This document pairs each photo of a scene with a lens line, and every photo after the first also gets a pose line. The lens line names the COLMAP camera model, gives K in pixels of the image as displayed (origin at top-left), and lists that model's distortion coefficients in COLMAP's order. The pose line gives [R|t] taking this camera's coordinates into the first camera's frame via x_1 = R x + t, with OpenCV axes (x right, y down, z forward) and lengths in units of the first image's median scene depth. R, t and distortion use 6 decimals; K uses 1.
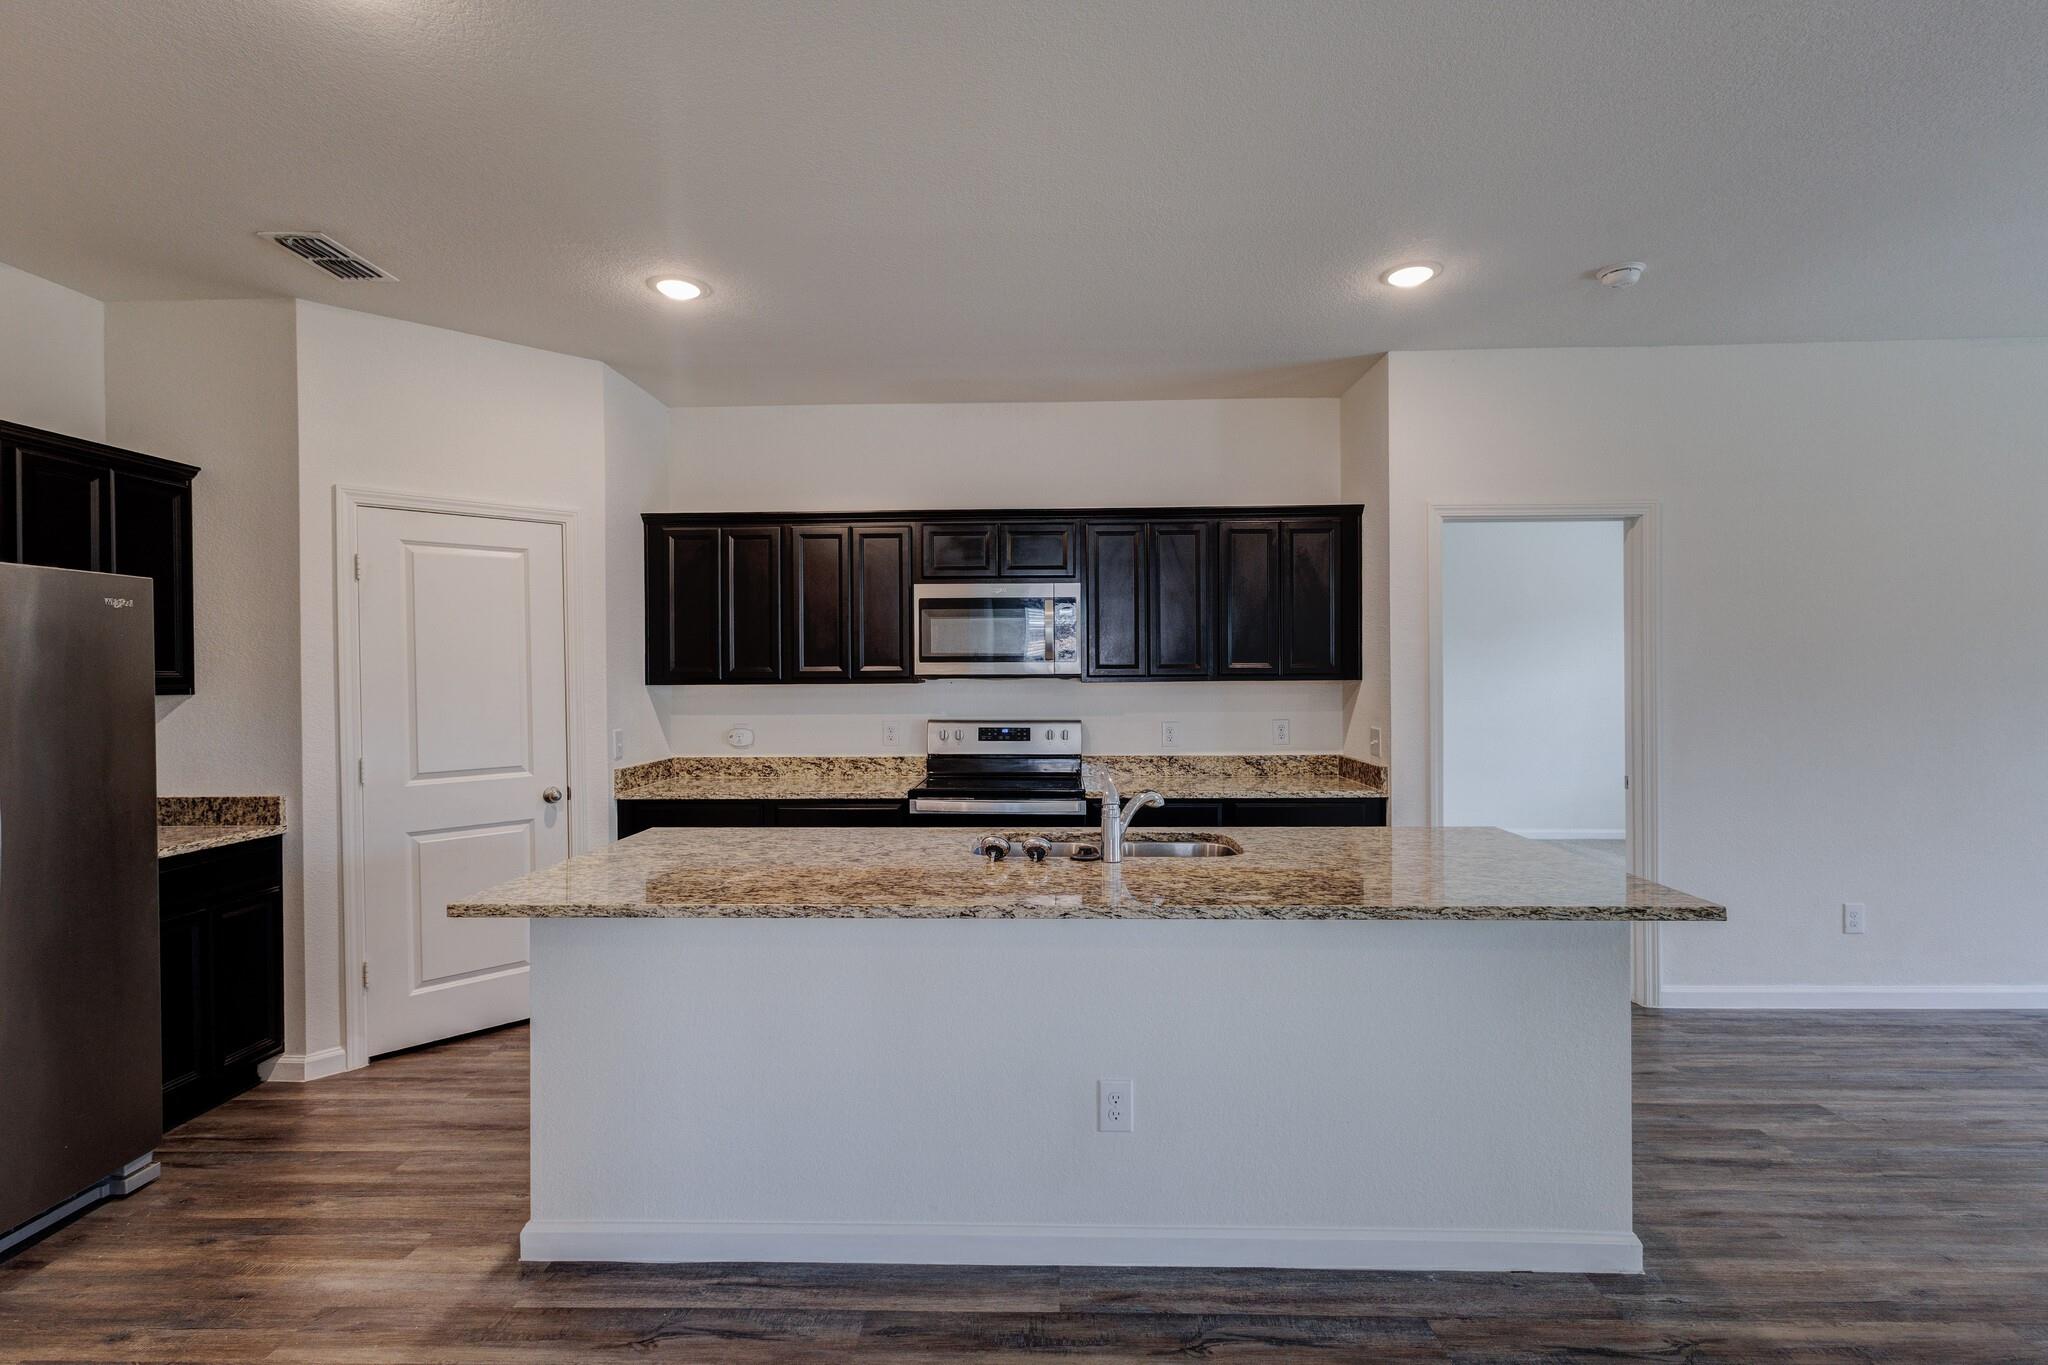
lens RADIAL K [[964.6, 0, 1024.0], [0, 964.6, 682.5], [0, 0, 1]] dist [0.007693, -0.001005]
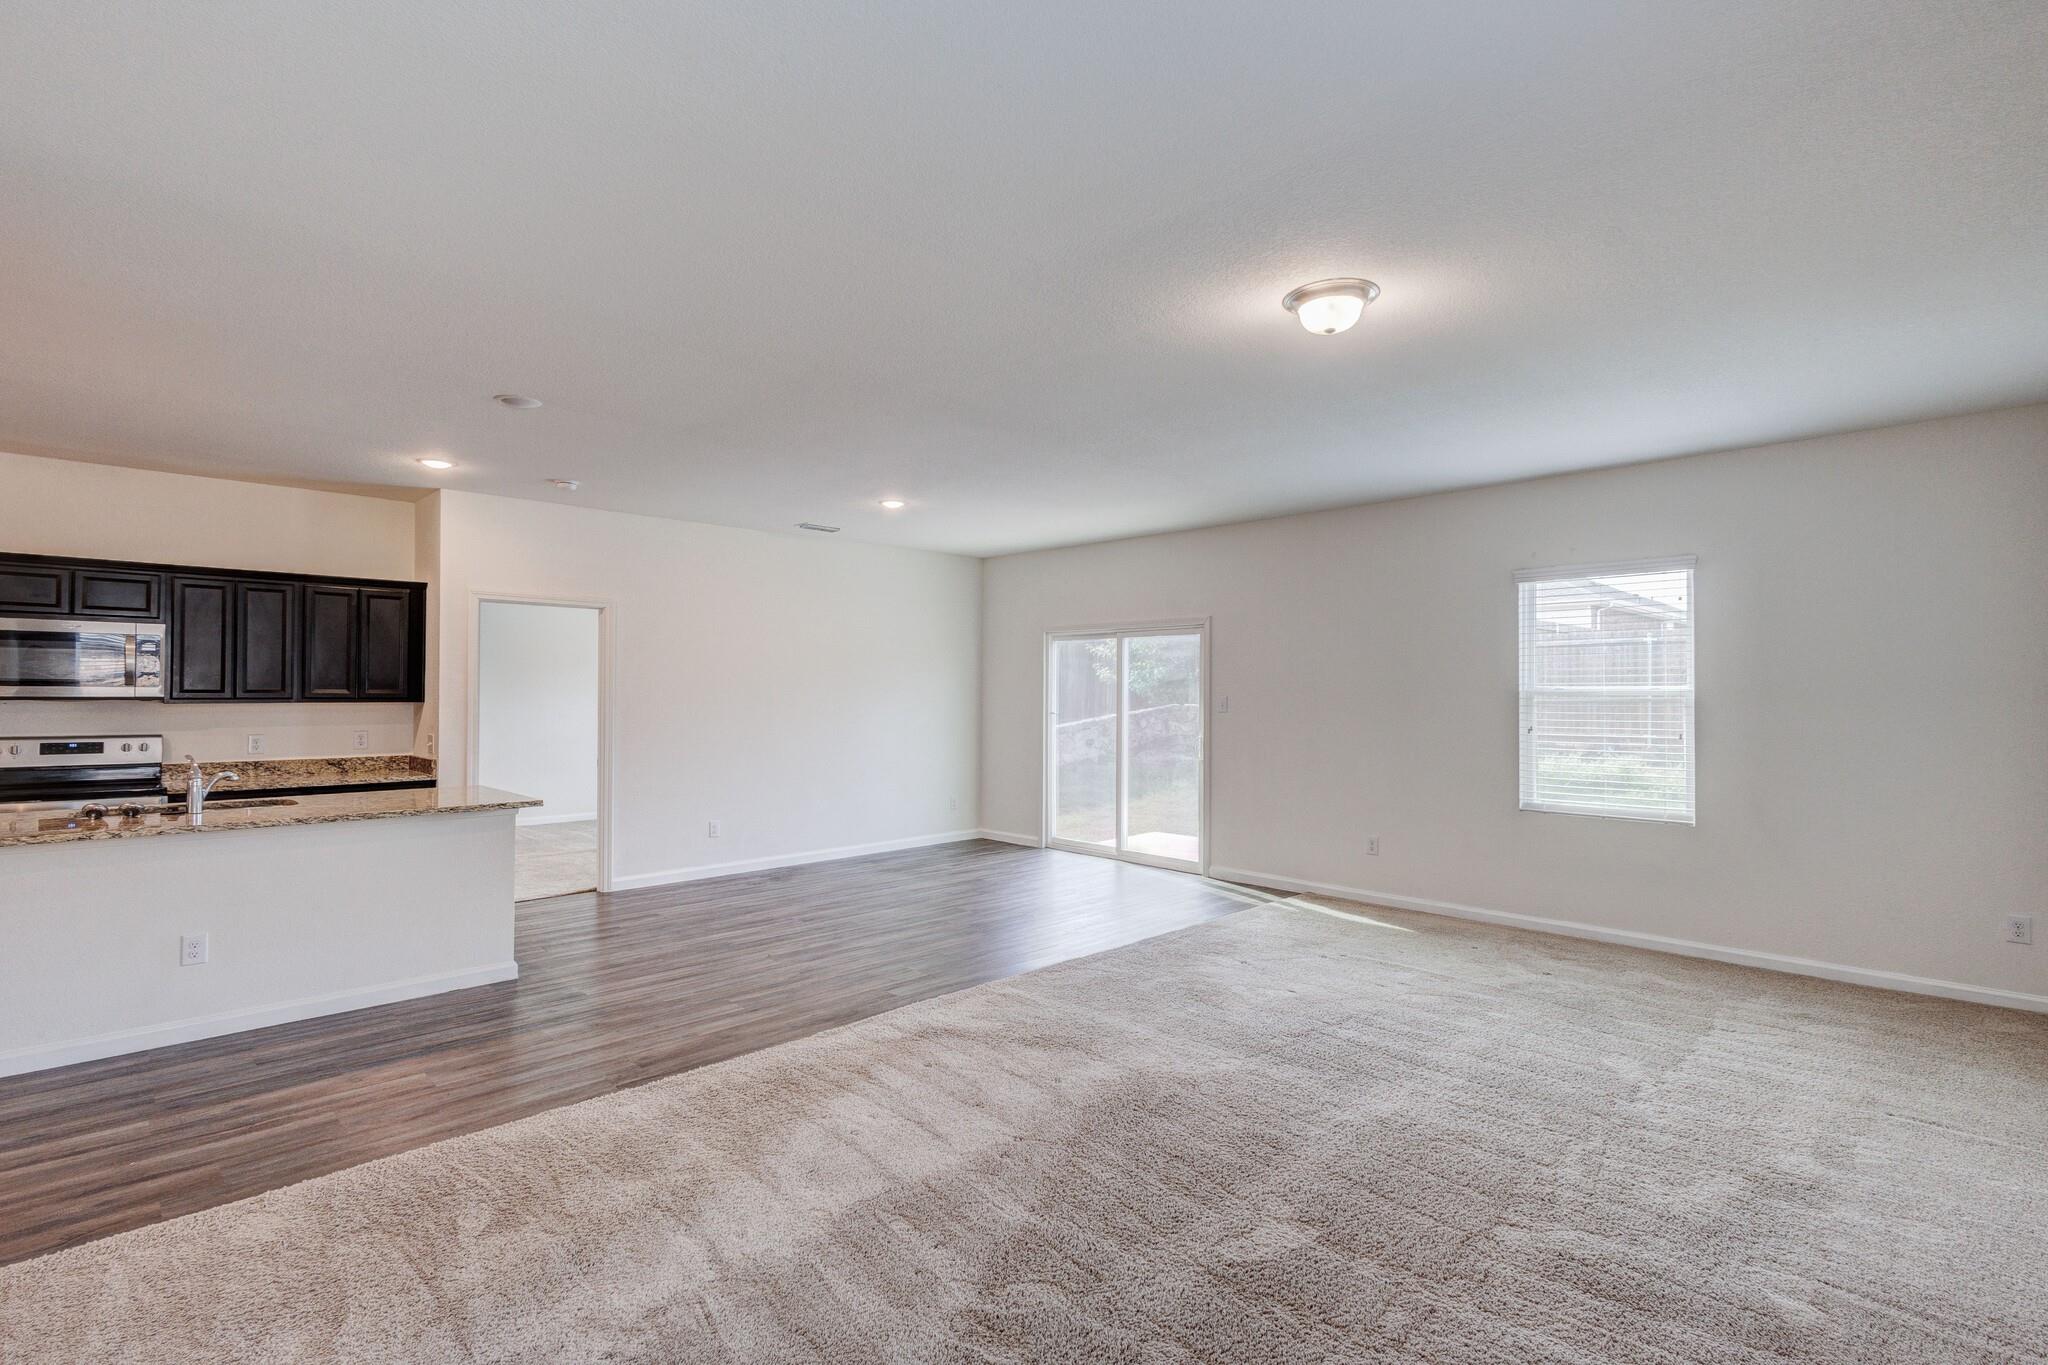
lens RADIAL K [[946.5, 0, 1033.4], [0, 946.5, 681.9], [0, 0, 1]] dist [0.002325, -0.000870]
pose [[0.685964, 0.019032, 0.727386, -0.060248], [-0.001598, 0.999695, -0.024650, 0.000289], [-0.727634, 0.015747, 0.685785, -0.646281]]
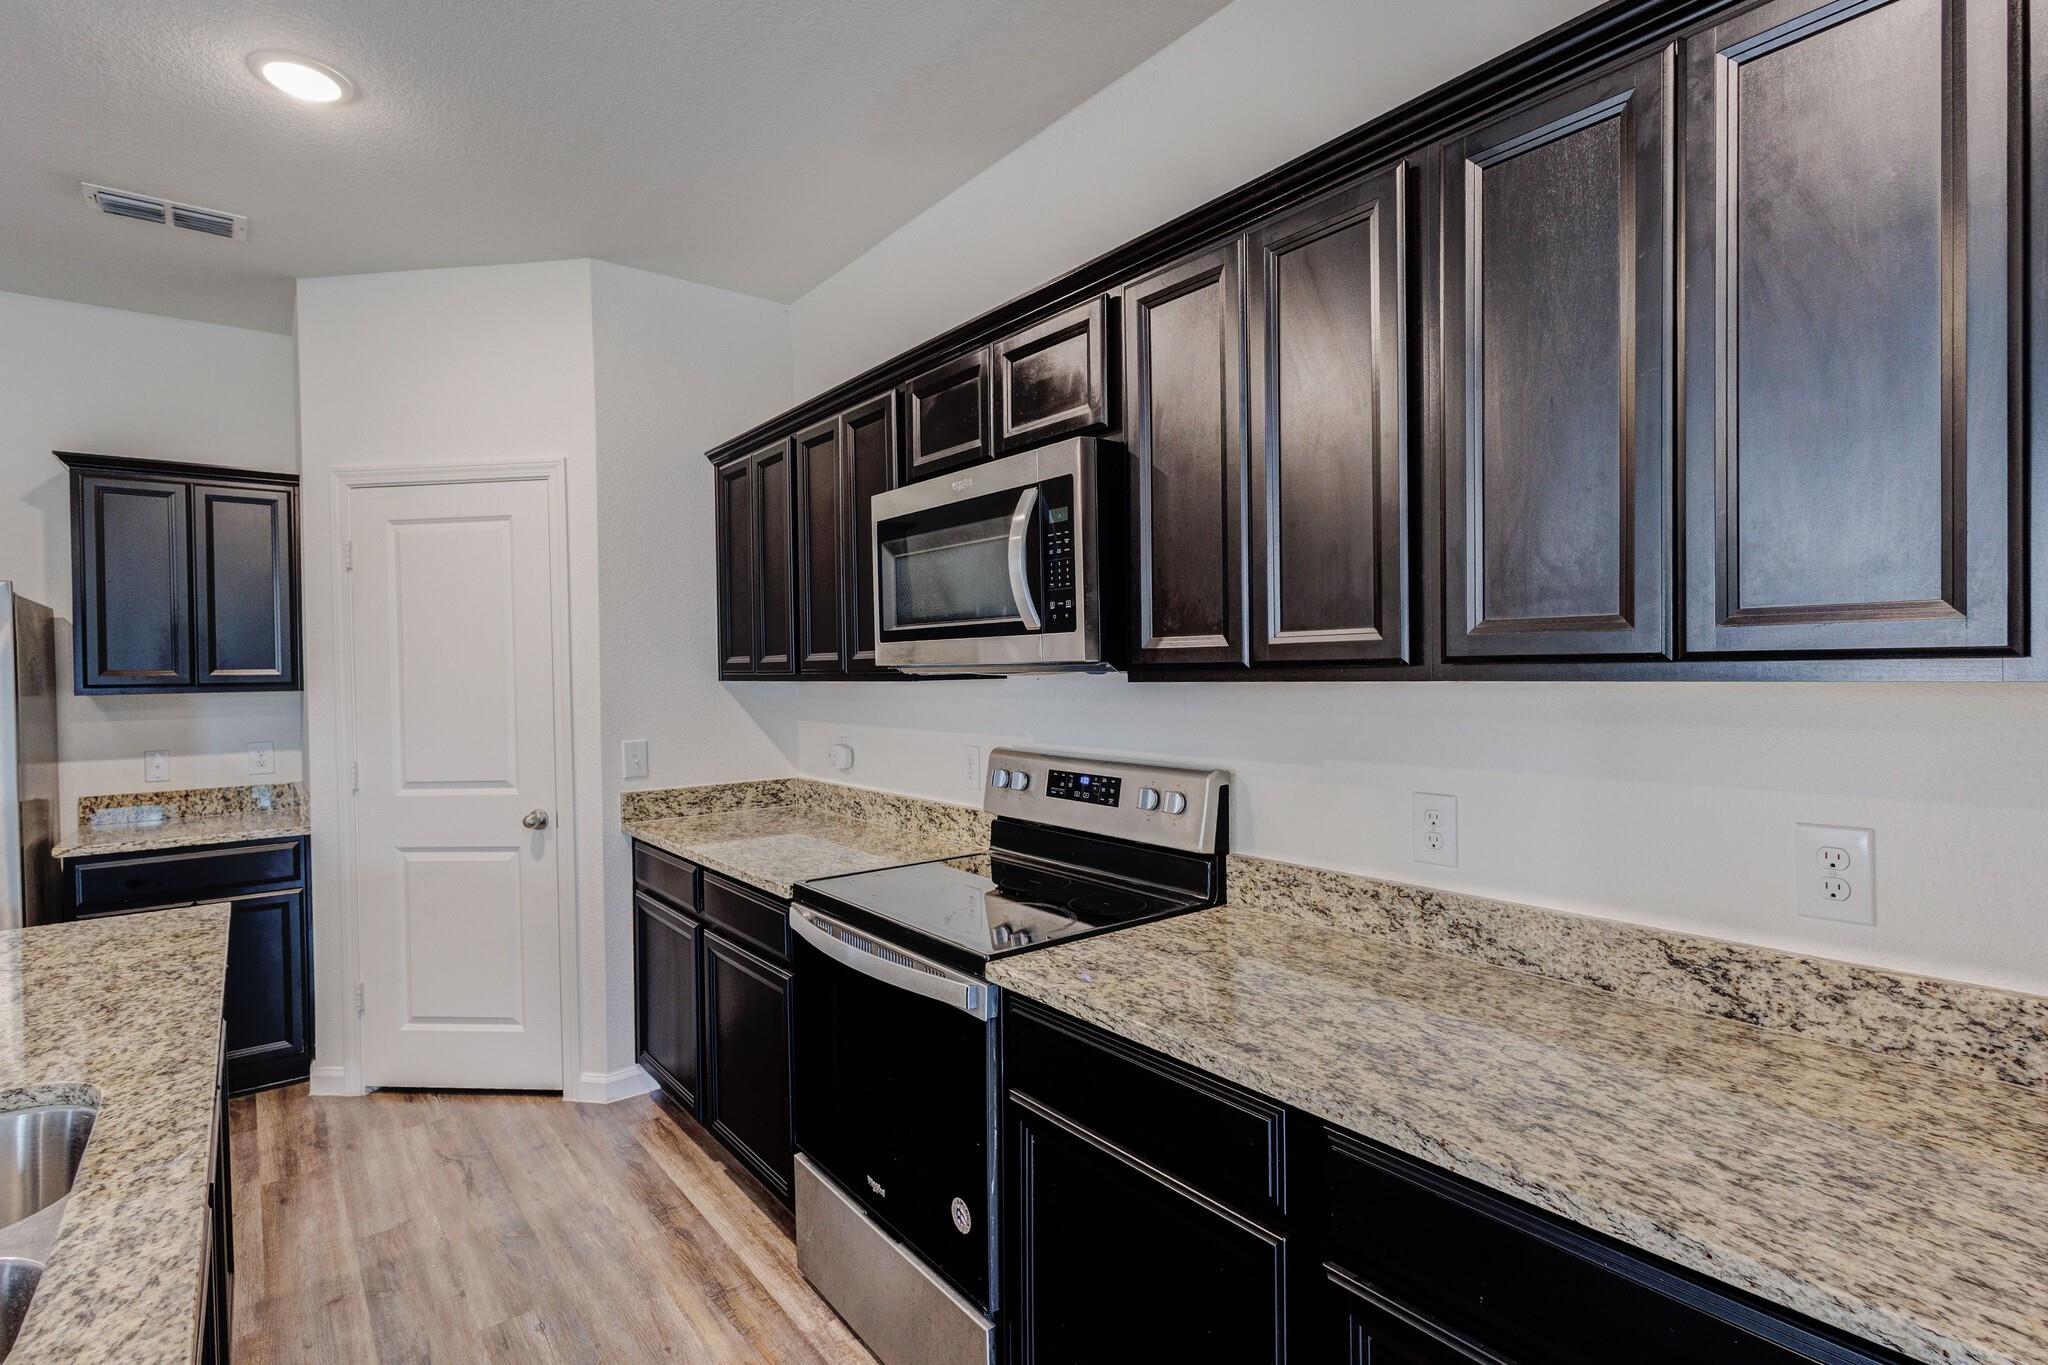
lens RADIAL K [[971.8, 0, 1027.2], [0, 971.8, 680.9], [0, 0, 1]] dist [0.006413, -0.001523]
pose [[0.648865, 0.006685, -0.760874, 0.344370], [0.005000, 0.999902, 0.013049, -0.006213], [0.760887, -0.012272, 0.648768, 0.695700]]
